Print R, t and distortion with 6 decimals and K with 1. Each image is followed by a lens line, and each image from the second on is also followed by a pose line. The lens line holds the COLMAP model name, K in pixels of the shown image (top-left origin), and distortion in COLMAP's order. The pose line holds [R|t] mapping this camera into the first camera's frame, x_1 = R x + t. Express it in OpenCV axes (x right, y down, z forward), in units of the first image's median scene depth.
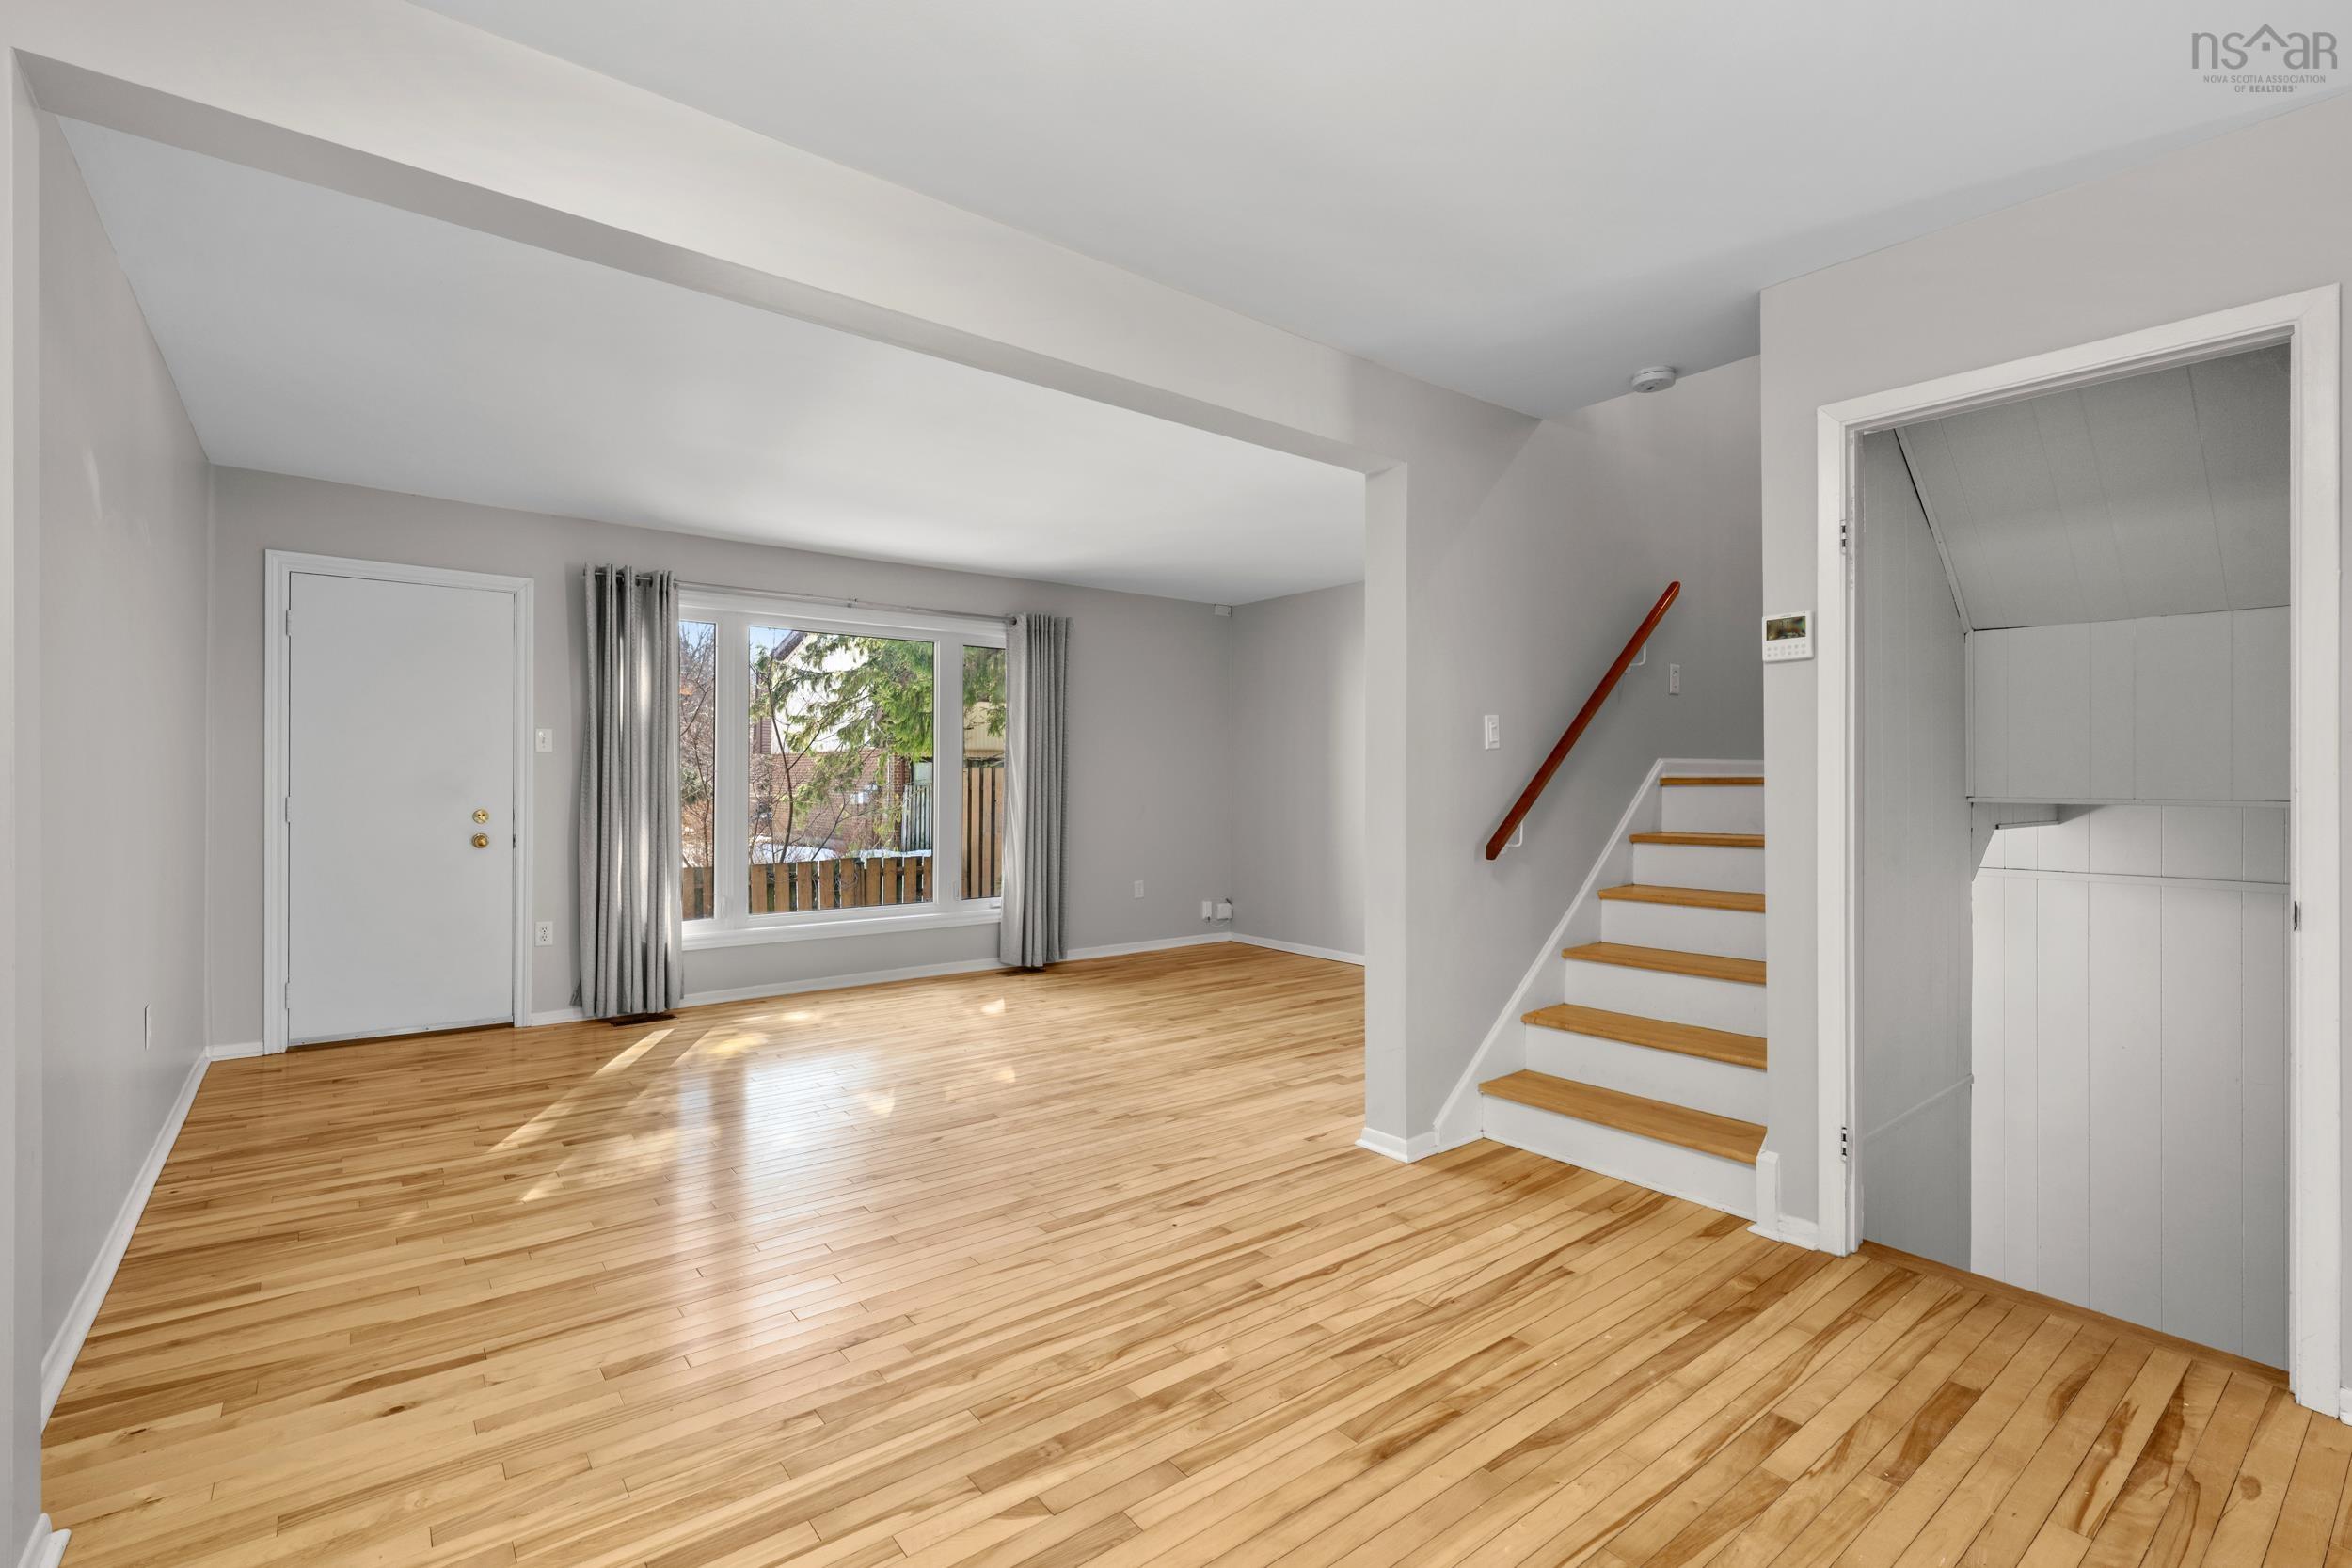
lens RADIAL K [[1059.7, 0, 1175.9], [0, 1059.7, 777.9], [0, 0, 1]] dist [-0.000319, -0.000195]
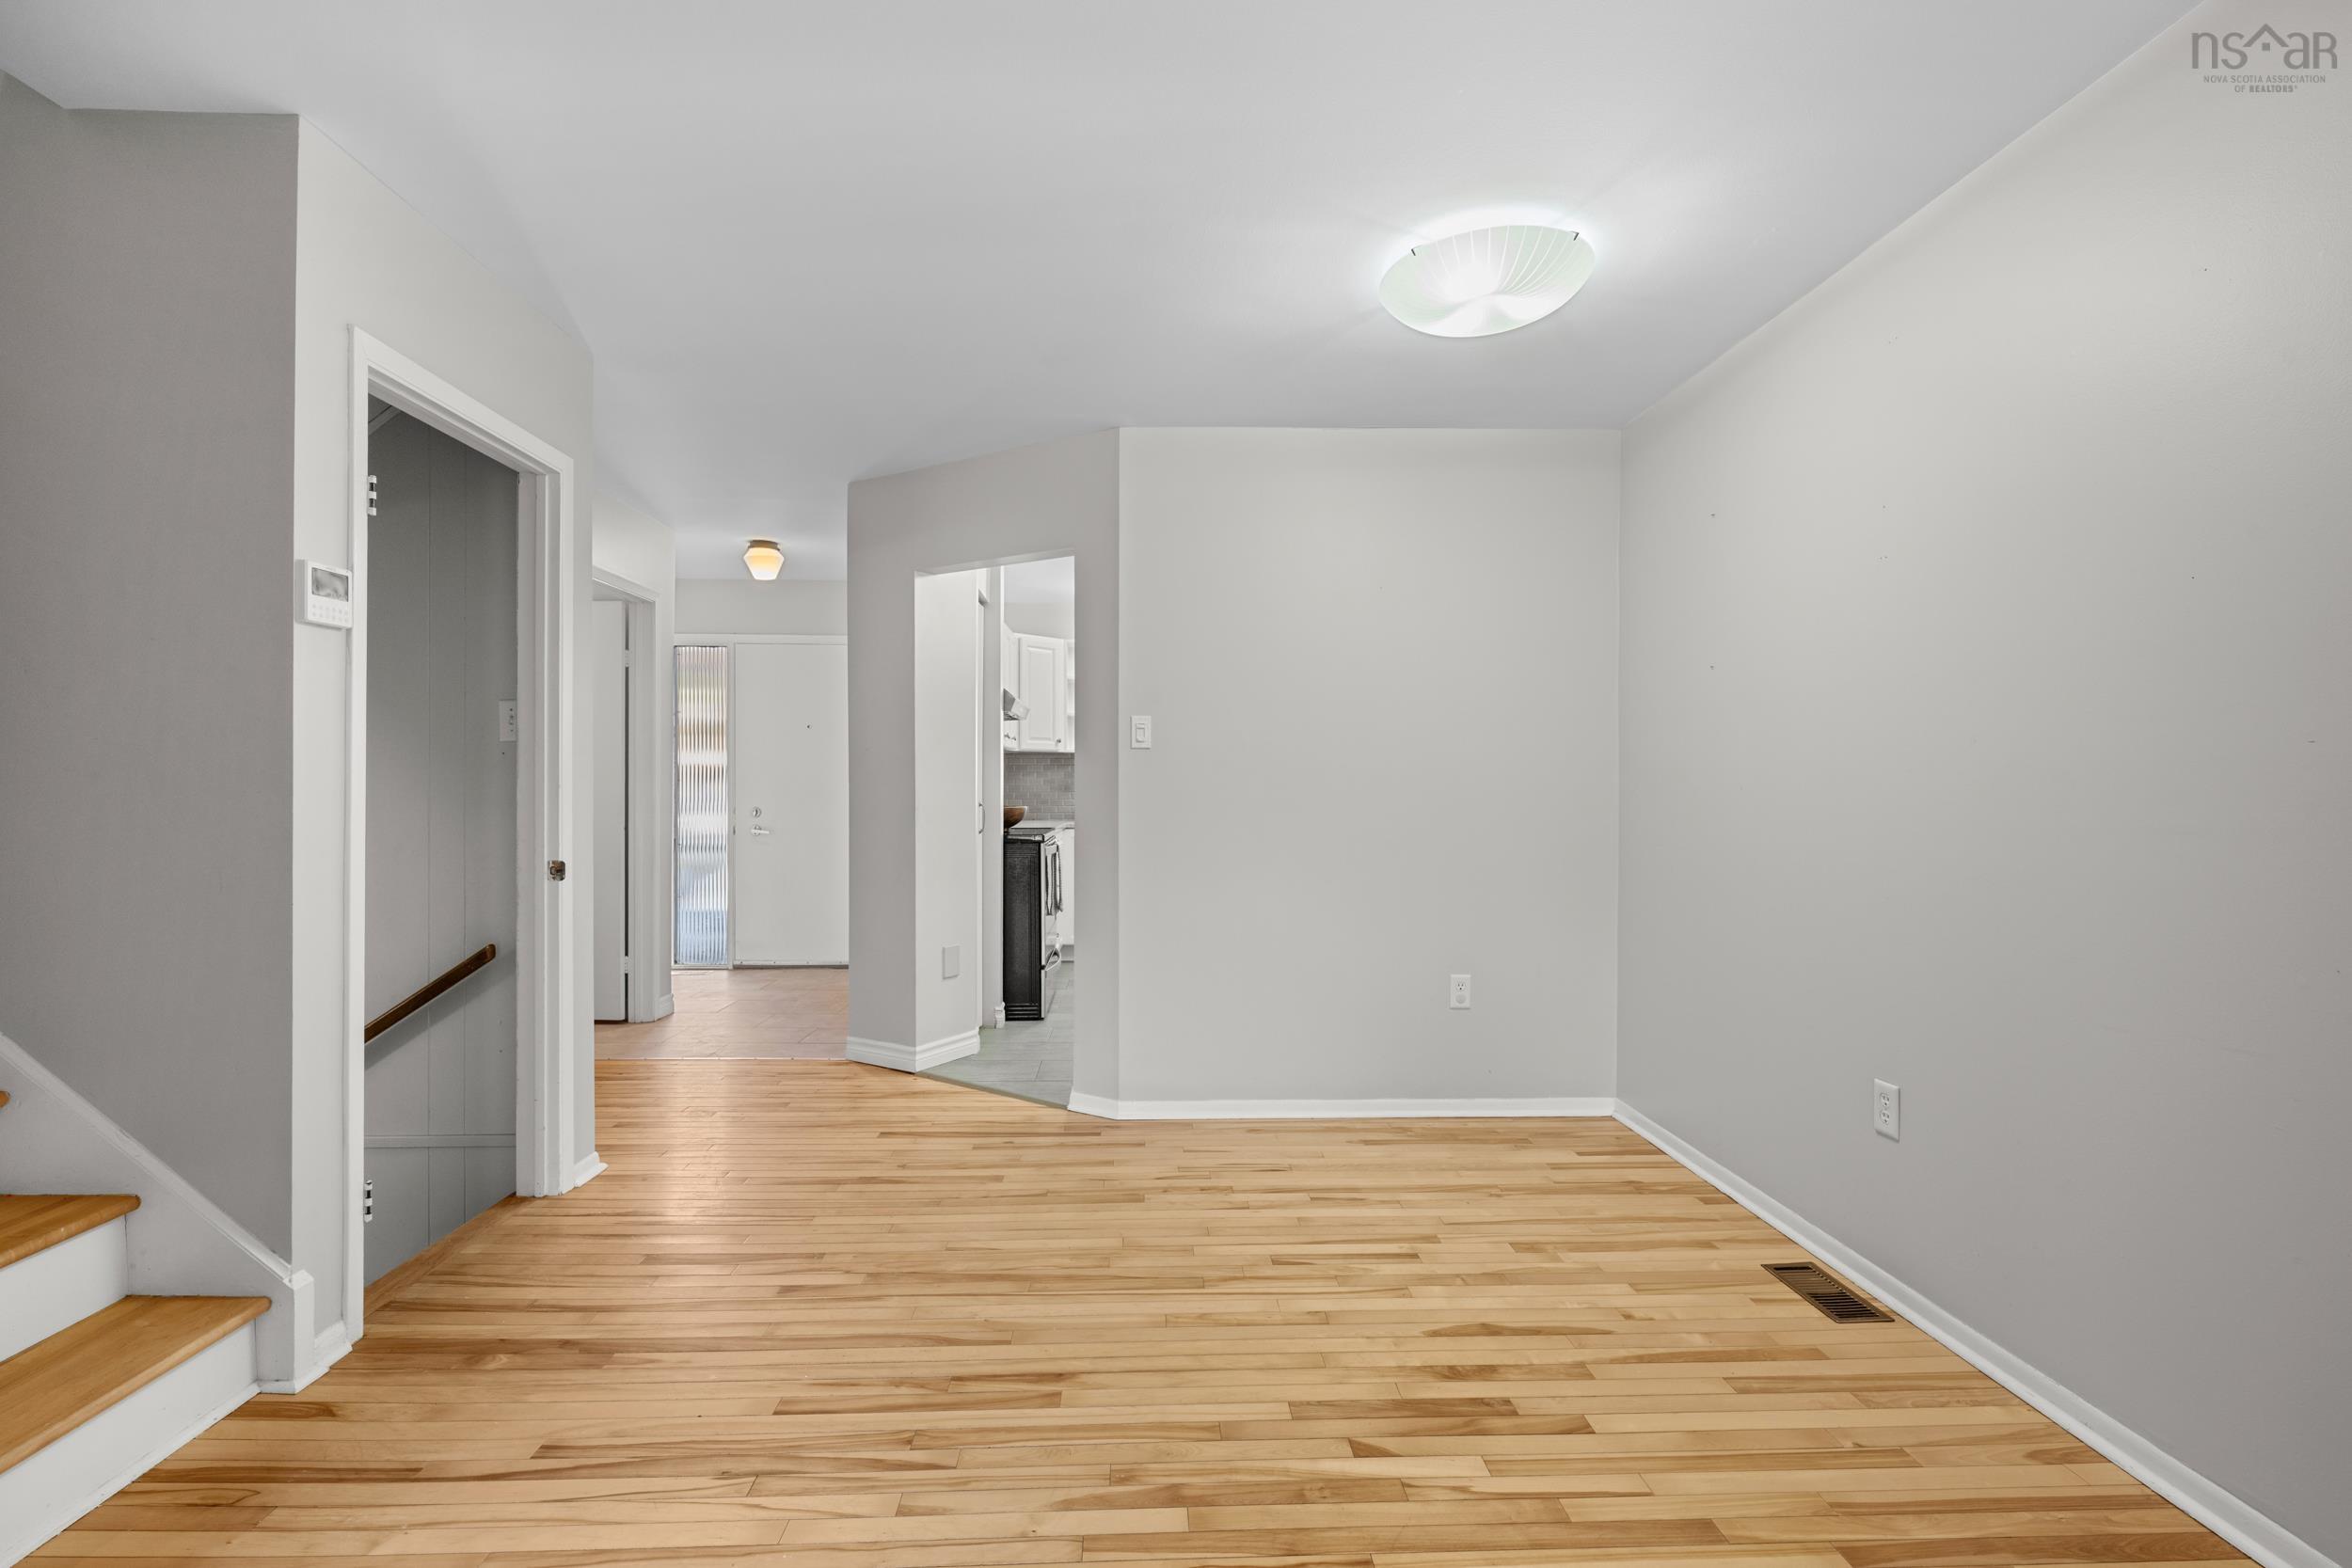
lens RADIAL K [[1057.6, 0, 1172.5], [0, 1057.6, 788.5], [0, 0, 1]] dist [-0.000149, -0.000323]
pose [[-0.808798, -0.008489, 0.588025, -0.211343], [-0.007712, 0.999963, 0.003827, 0.000717], [-0.588036, -0.001439, -0.808833, 0.690365]]
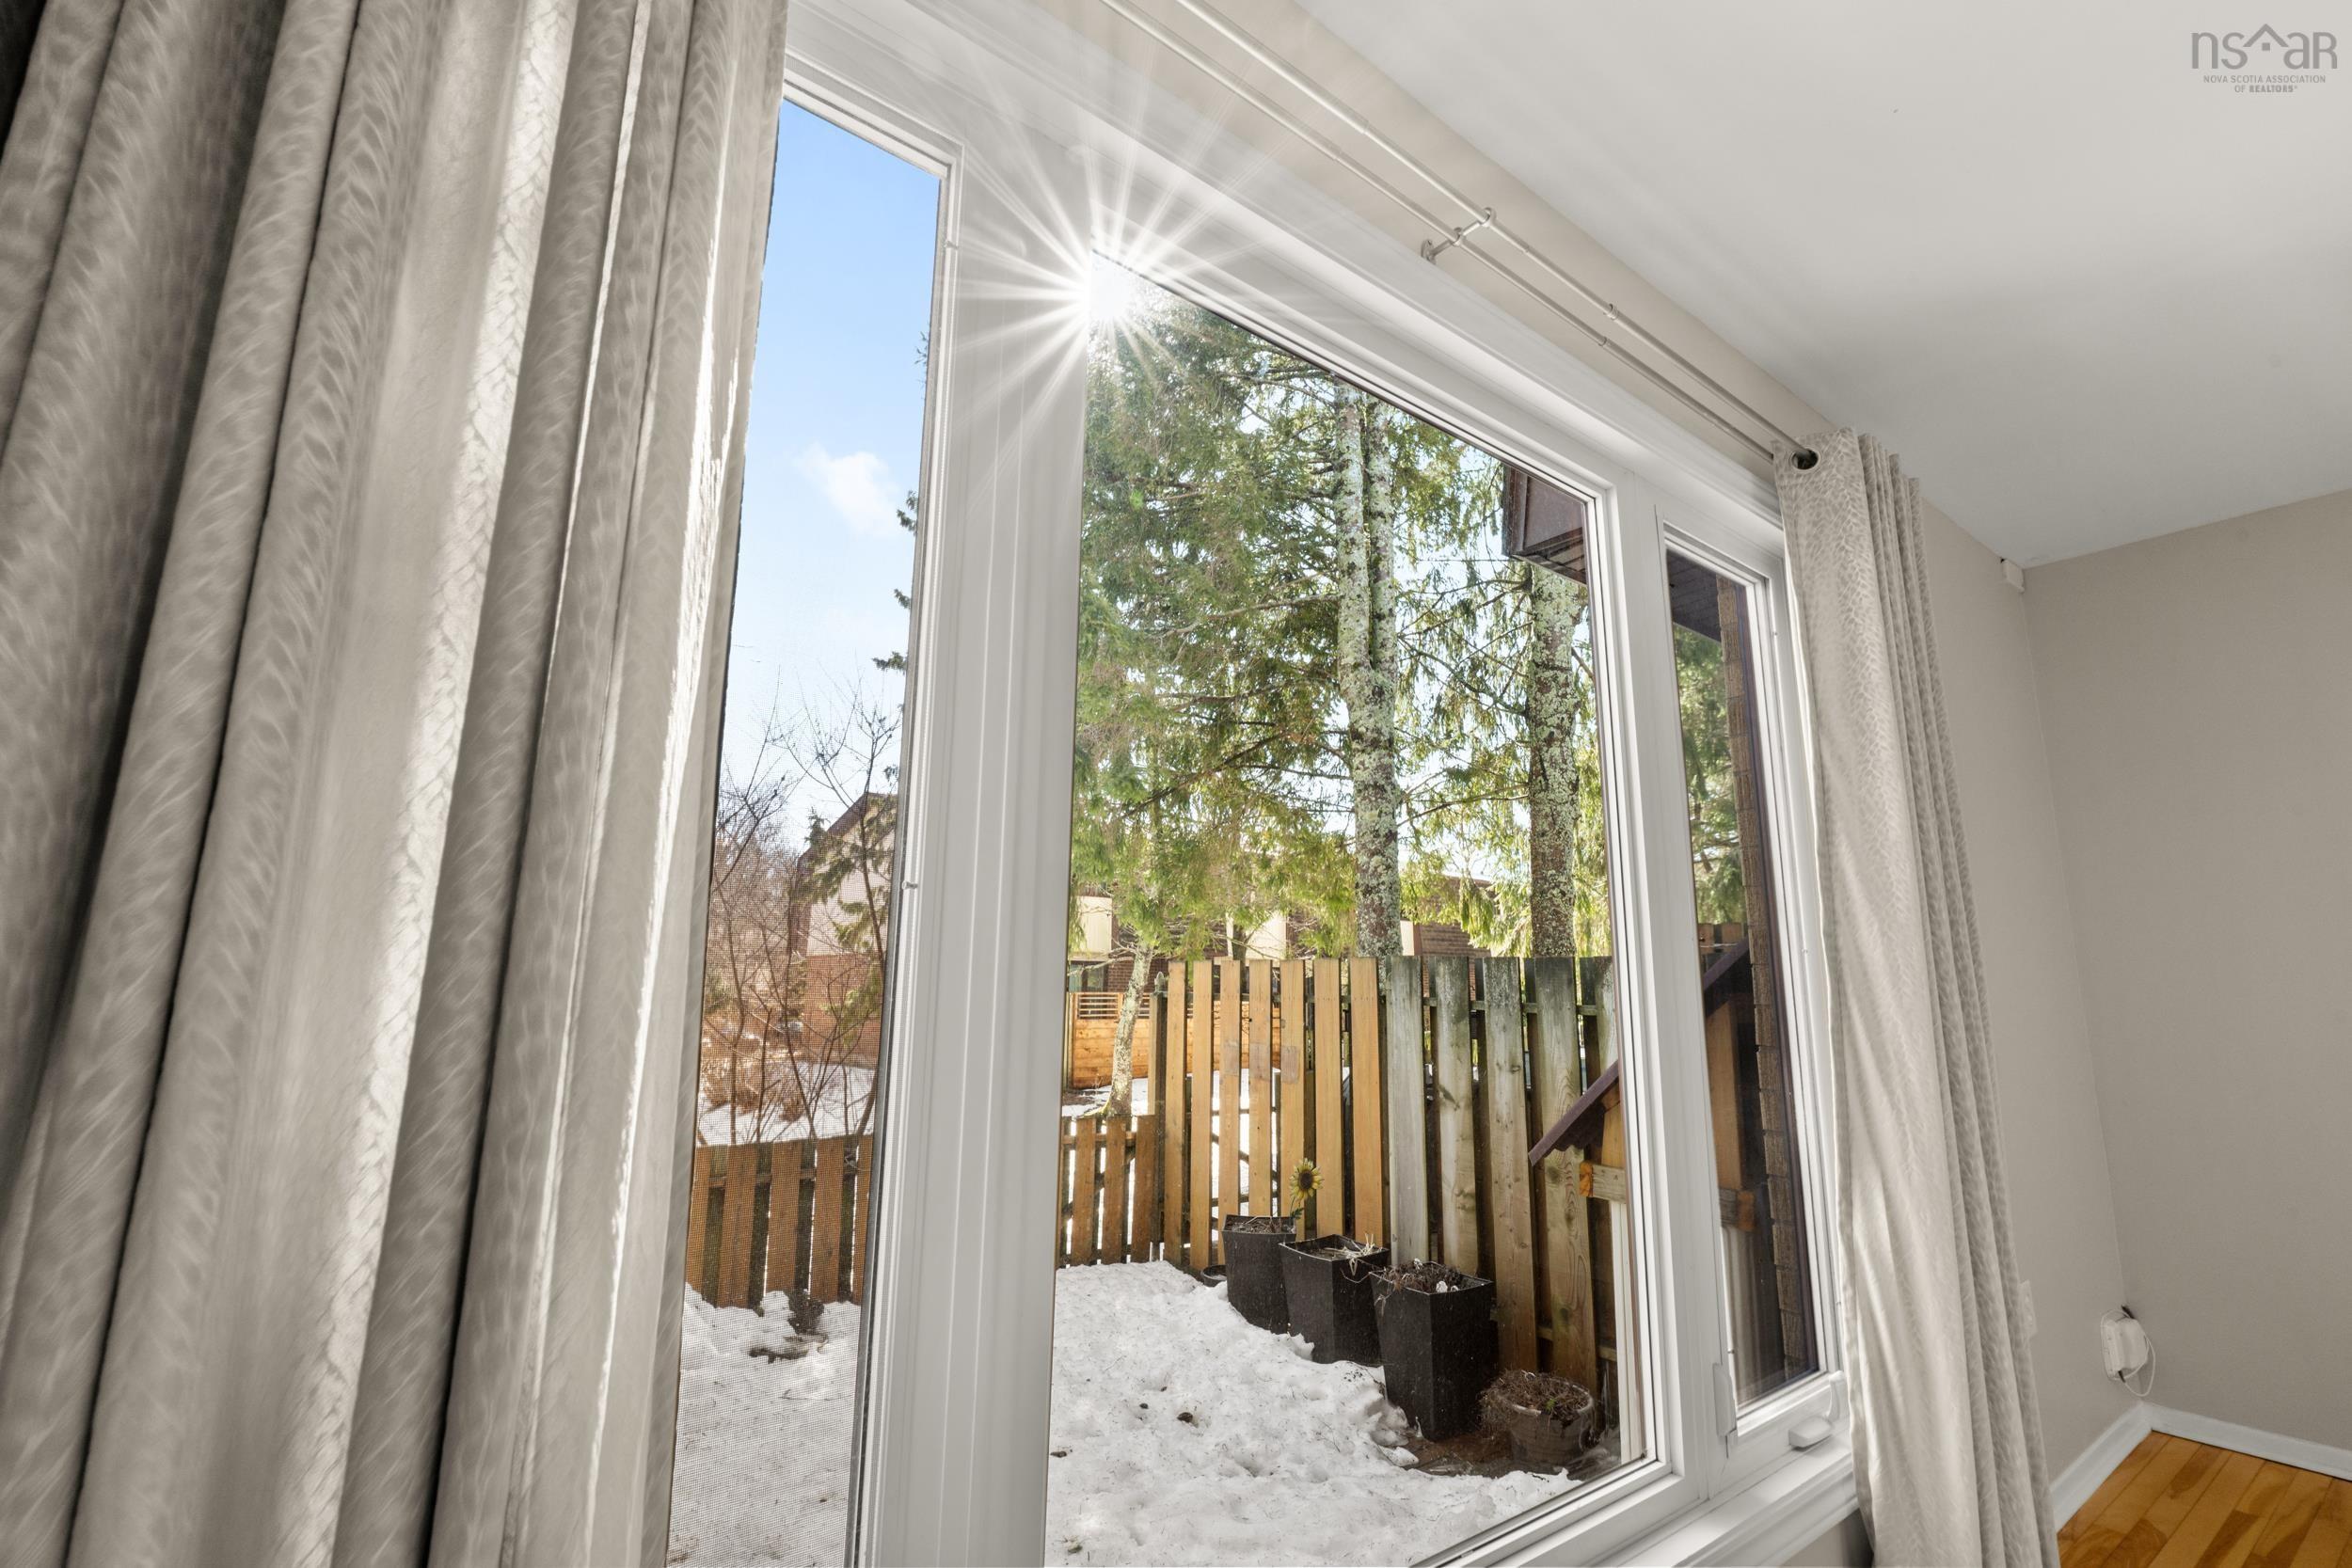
lens RADIAL K [[1039.7, 0, 1181.8], [0, 1039.7, 783.9], [0, 0, 1]] dist [0.001227, -0.000966]
pose [[0.999899, 0.007429, -0.012128, -0.440380], [-0.009636, 0.981067, -0.193431, 0.012012], [0.010461, 0.193528, 0.981039, 0.944061]]
